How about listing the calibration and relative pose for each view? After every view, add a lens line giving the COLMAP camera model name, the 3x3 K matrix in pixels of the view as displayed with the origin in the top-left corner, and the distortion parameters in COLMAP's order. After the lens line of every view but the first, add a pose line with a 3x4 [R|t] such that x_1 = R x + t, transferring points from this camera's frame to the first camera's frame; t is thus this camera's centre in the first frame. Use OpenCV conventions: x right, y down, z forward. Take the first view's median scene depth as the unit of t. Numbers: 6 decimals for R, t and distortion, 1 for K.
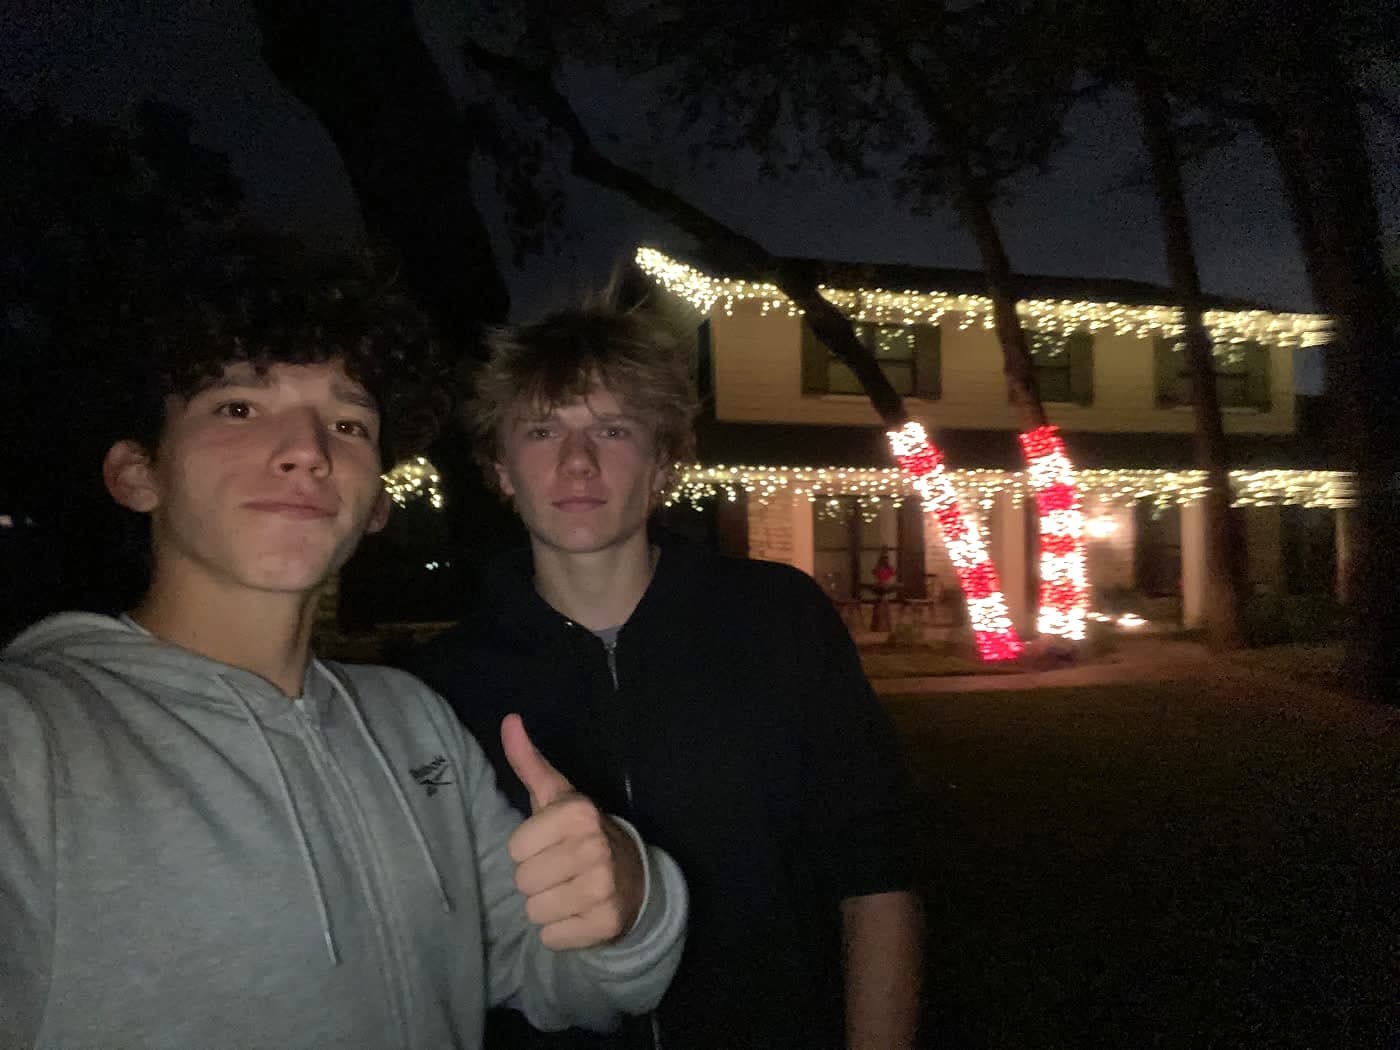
lens RADIAL K [[847.3, 0, 700.0], [0, 847.3, 525.0], [0, 0, 1]] dist [-0.040083, -0.000129]
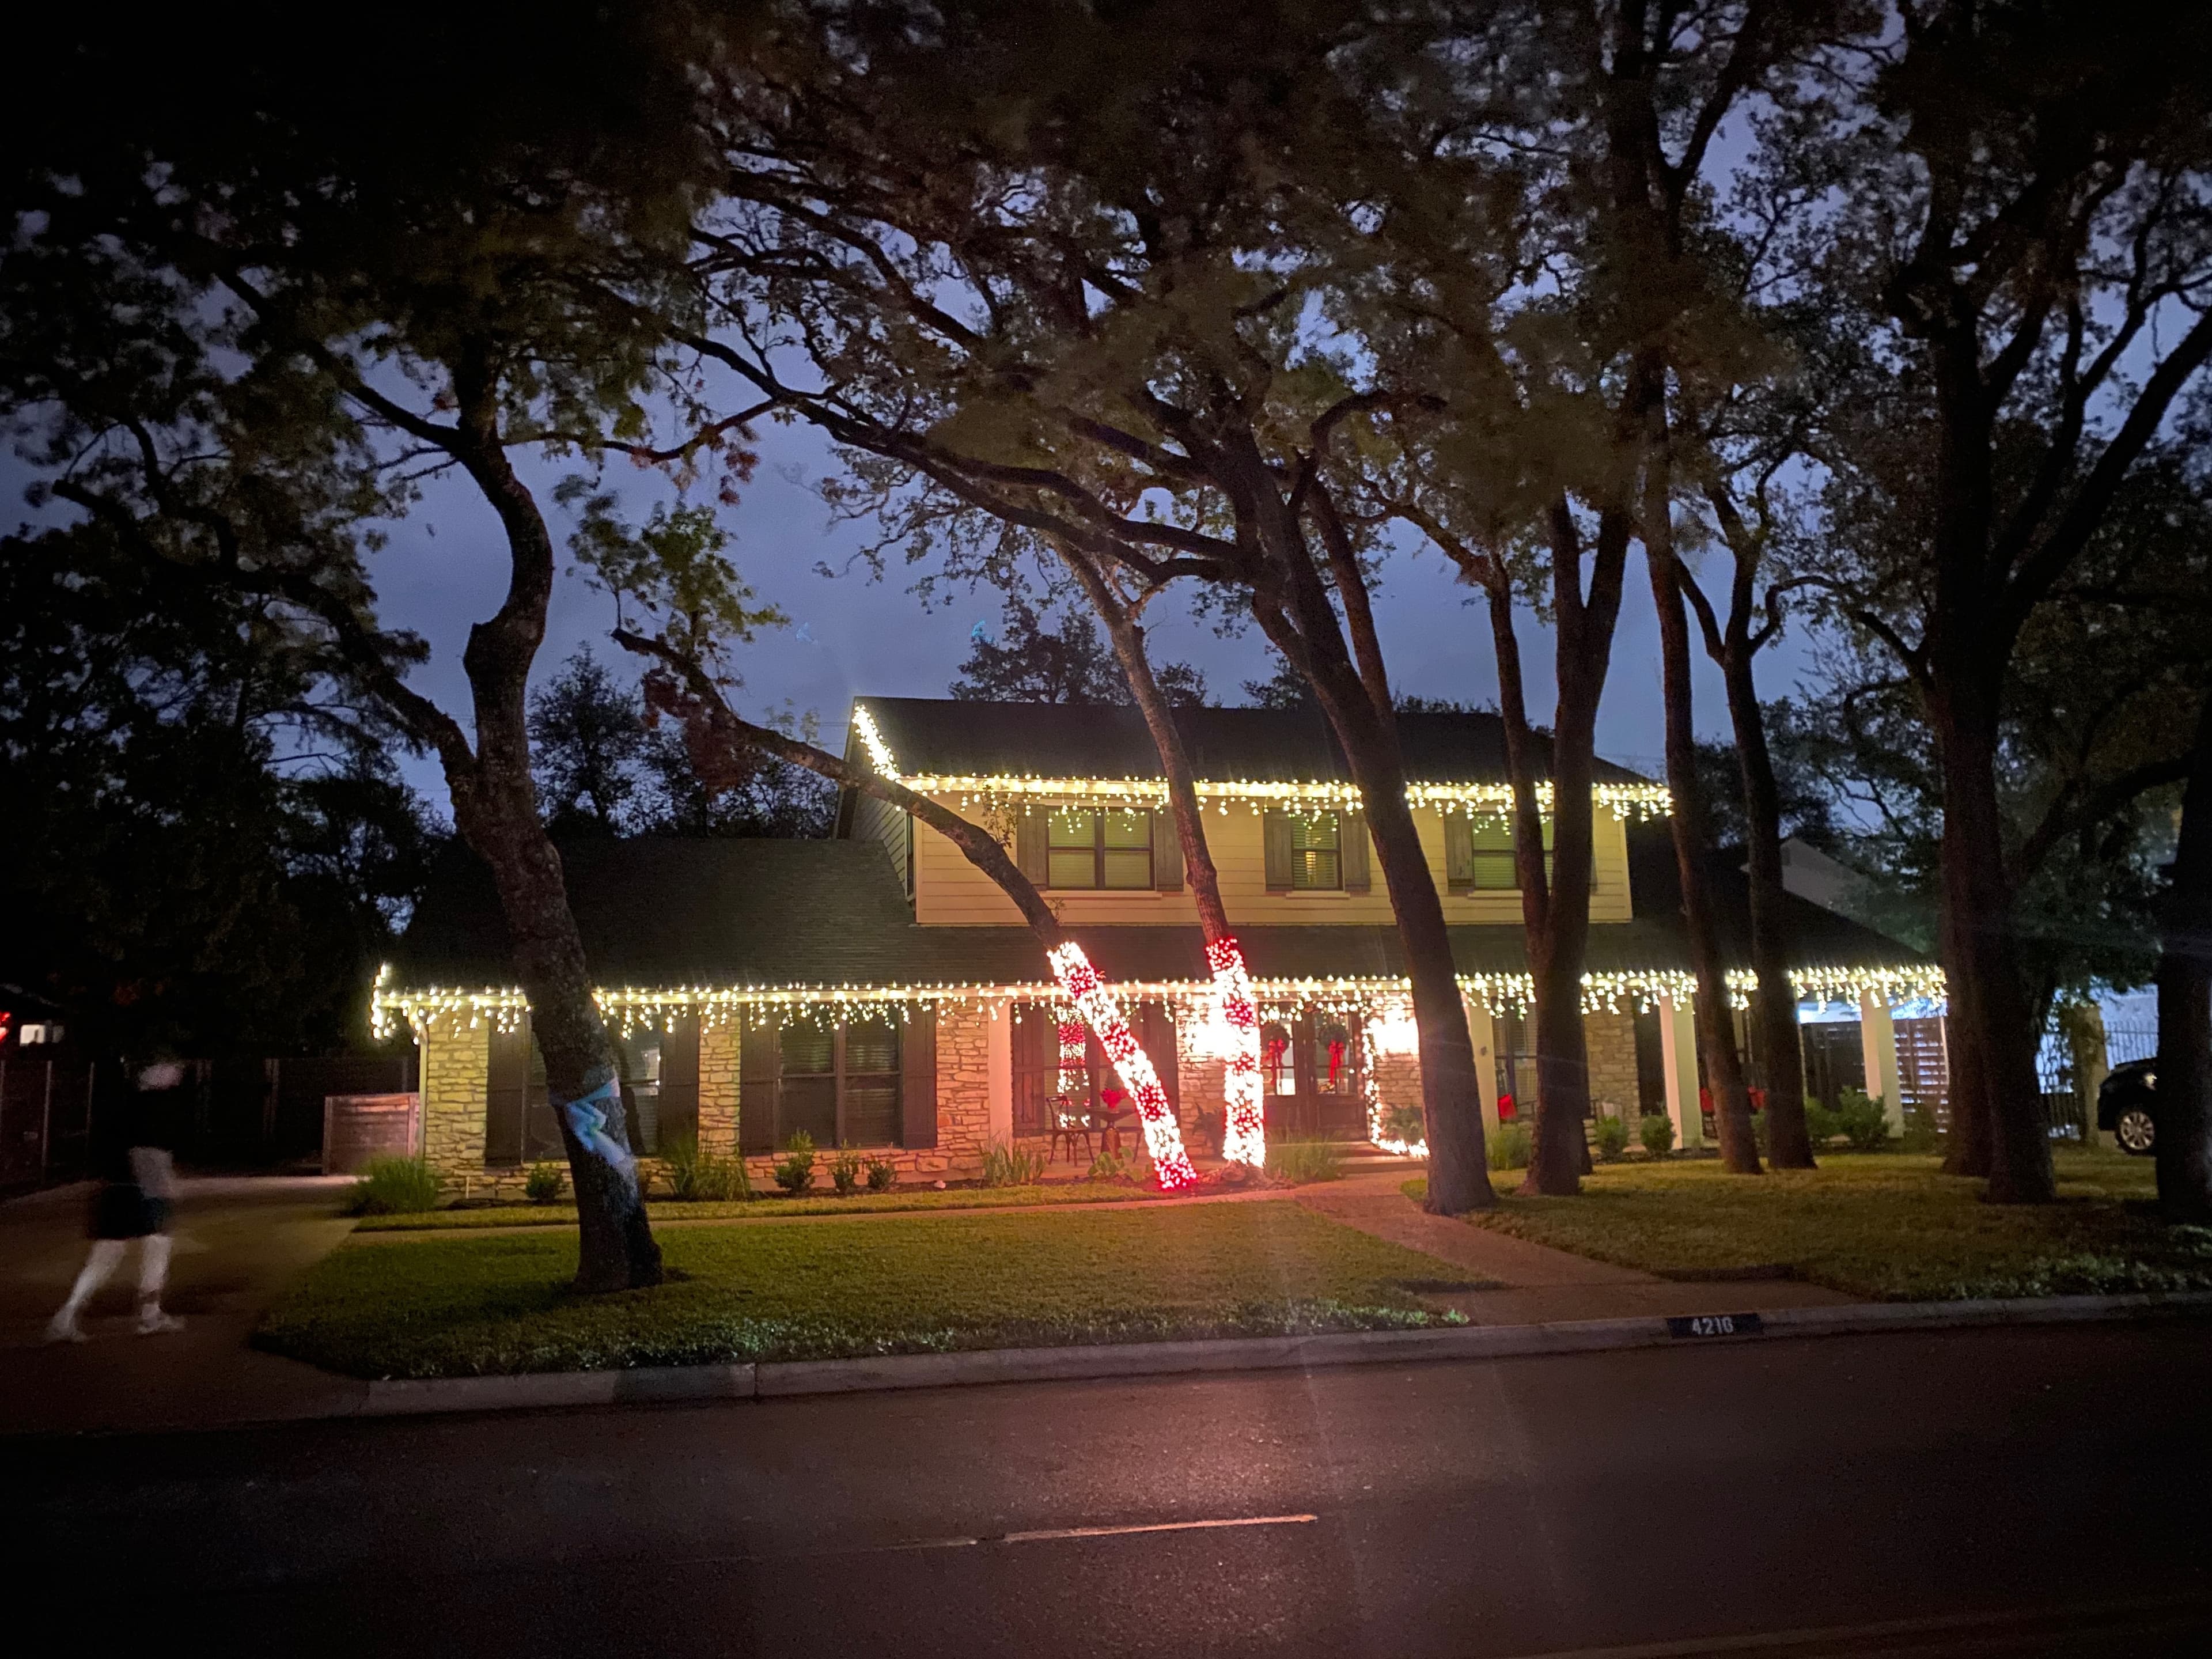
lens RADIAL K [[1619.5, 0, 1106.0], [0, 1619.5, 829.5], [0, 0, 1]] dist [0.051348, -0.000477]
pose [[0.998964, -0.020105, -0.040831, 0.343452], [0.015591, 0.994028, -0.108010, -0.042862], [0.042759, 0.107261, 0.993311, -0.828377]]
